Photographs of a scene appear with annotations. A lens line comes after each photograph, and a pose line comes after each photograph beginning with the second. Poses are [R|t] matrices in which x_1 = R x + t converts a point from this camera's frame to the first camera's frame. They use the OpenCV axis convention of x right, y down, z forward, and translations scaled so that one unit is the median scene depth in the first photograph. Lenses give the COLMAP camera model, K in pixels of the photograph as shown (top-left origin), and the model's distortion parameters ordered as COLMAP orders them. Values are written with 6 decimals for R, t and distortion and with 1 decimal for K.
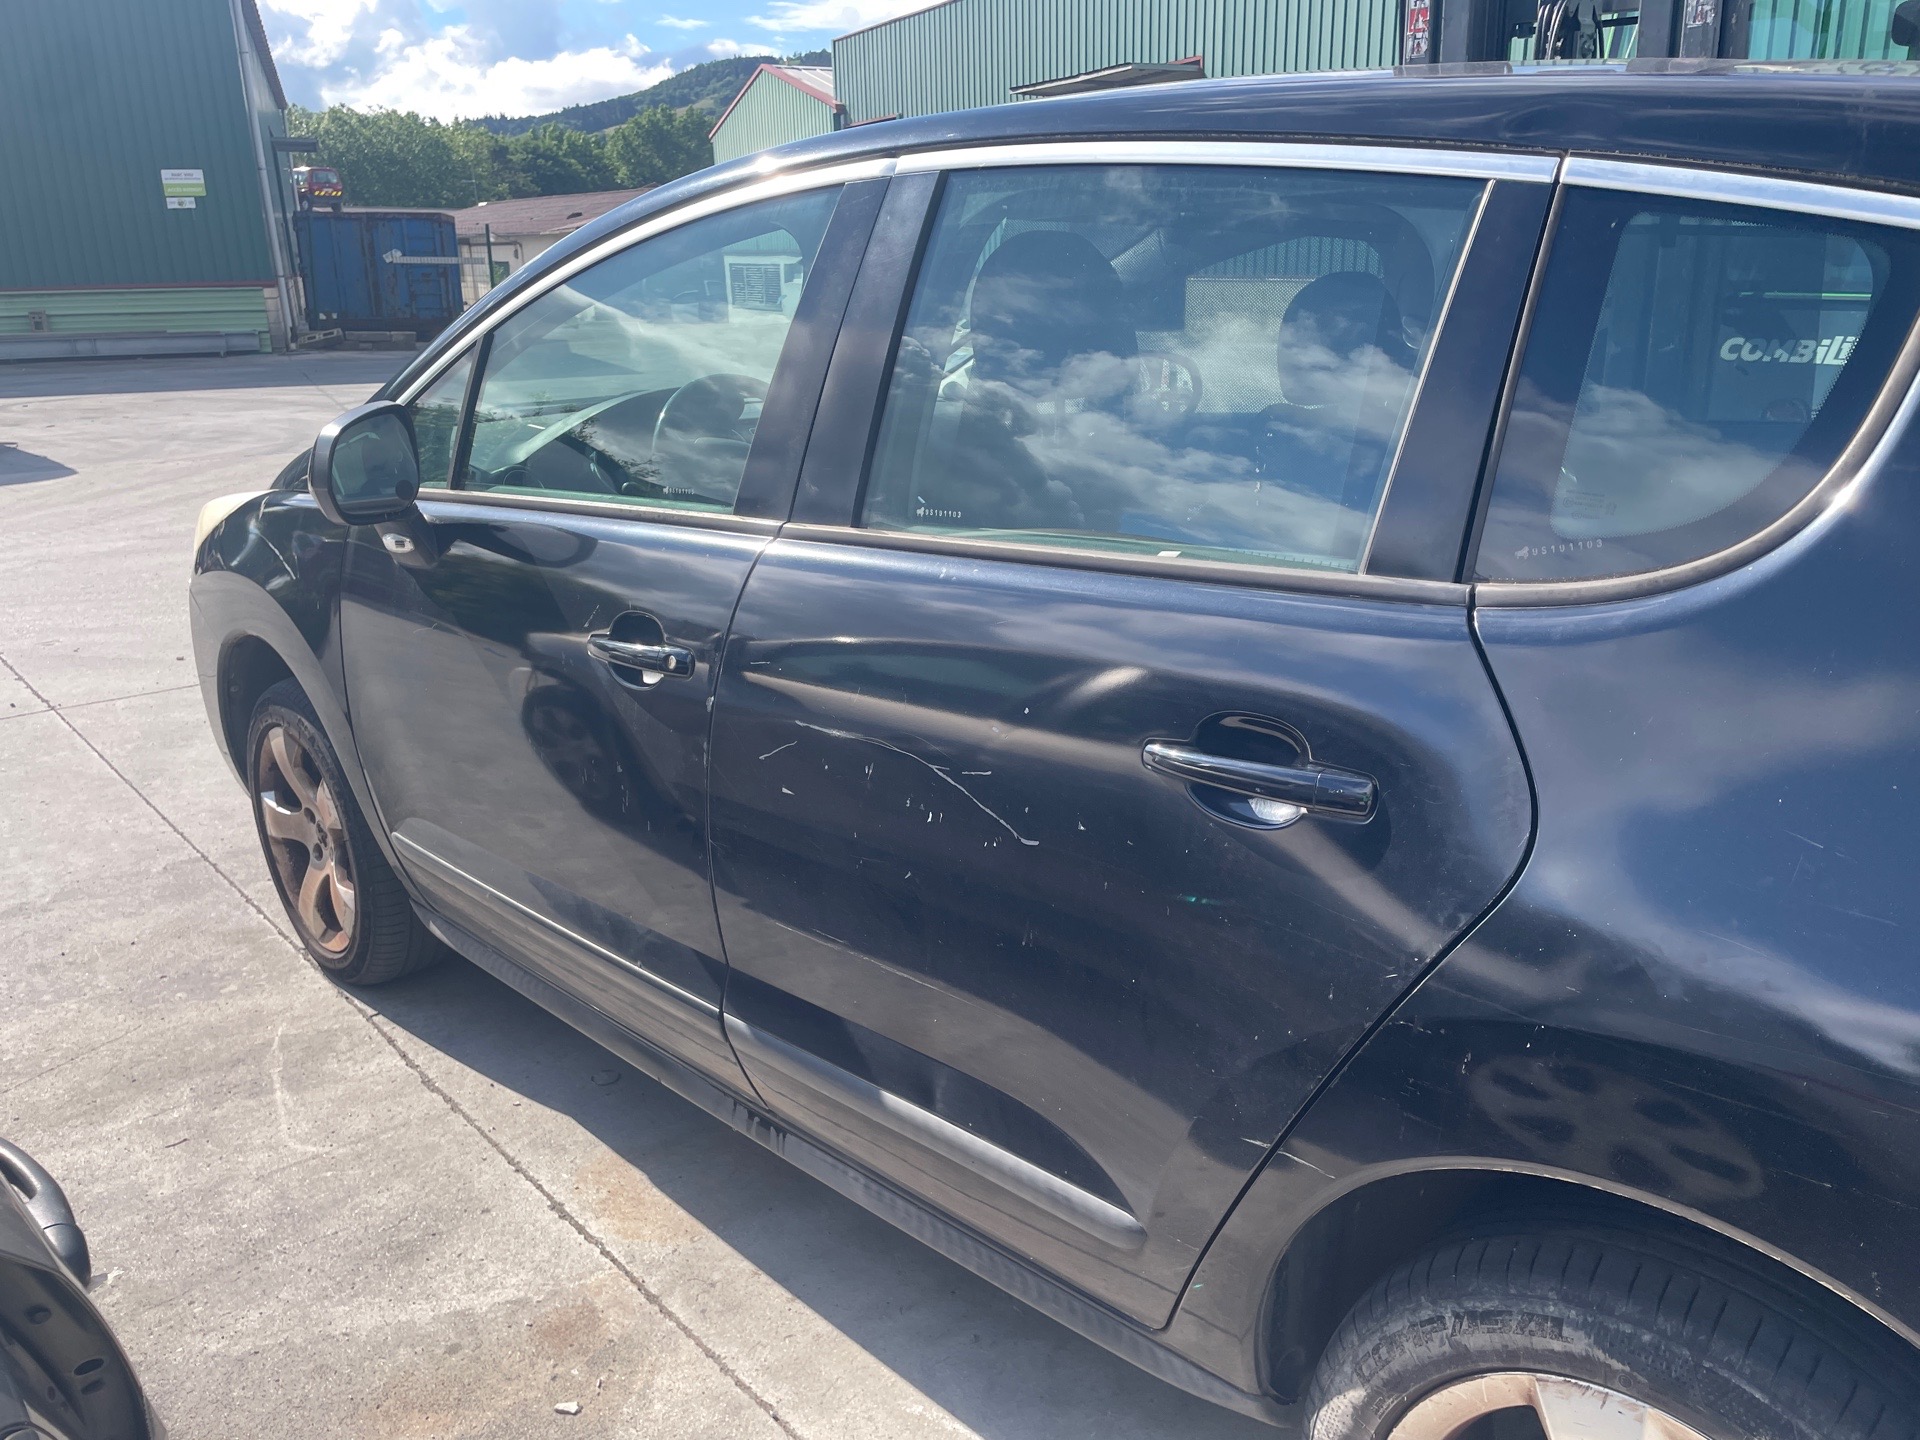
lens RADIAL K [[1547.6, 0, 1013.2], [0, 1547.6, 717.9], [0, 0, 1]] dist [0.076714, -0.039141]
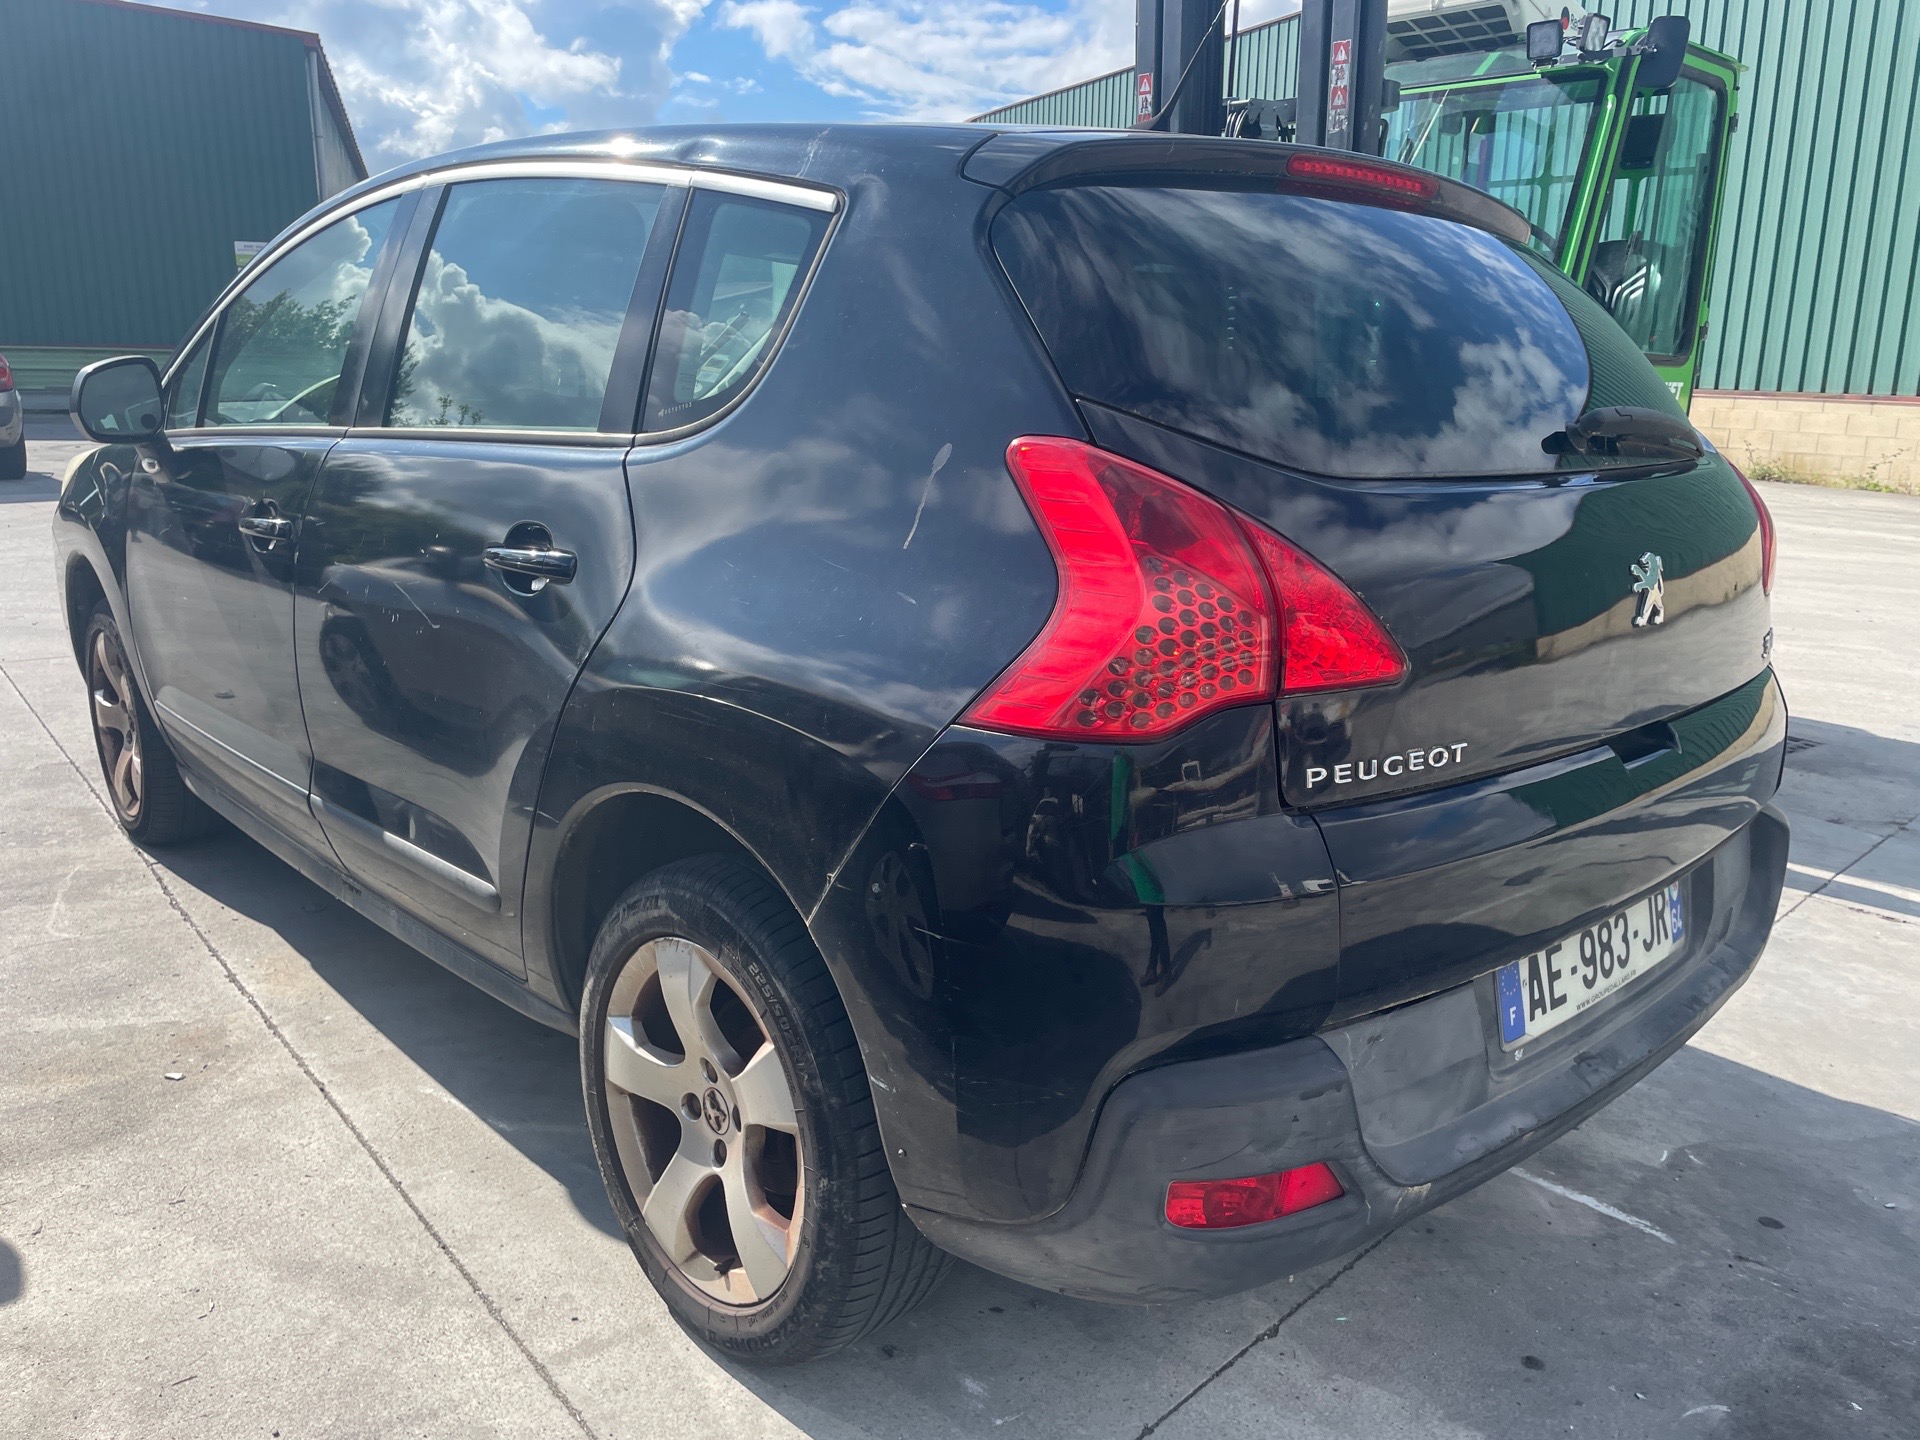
lens RADIAL K [[1547.6, 0, 969.4], [0, 1547.6, 713.1], [0, 0, 1]] dist [0.076714, -0.039141]
pose [[0.997520, 0.047072, -0.052319, 0.348031], [-0.050158, 0.996978, -0.059329, 0.131292], [0.049368, 0.061806, 0.996866, -0.260166]]
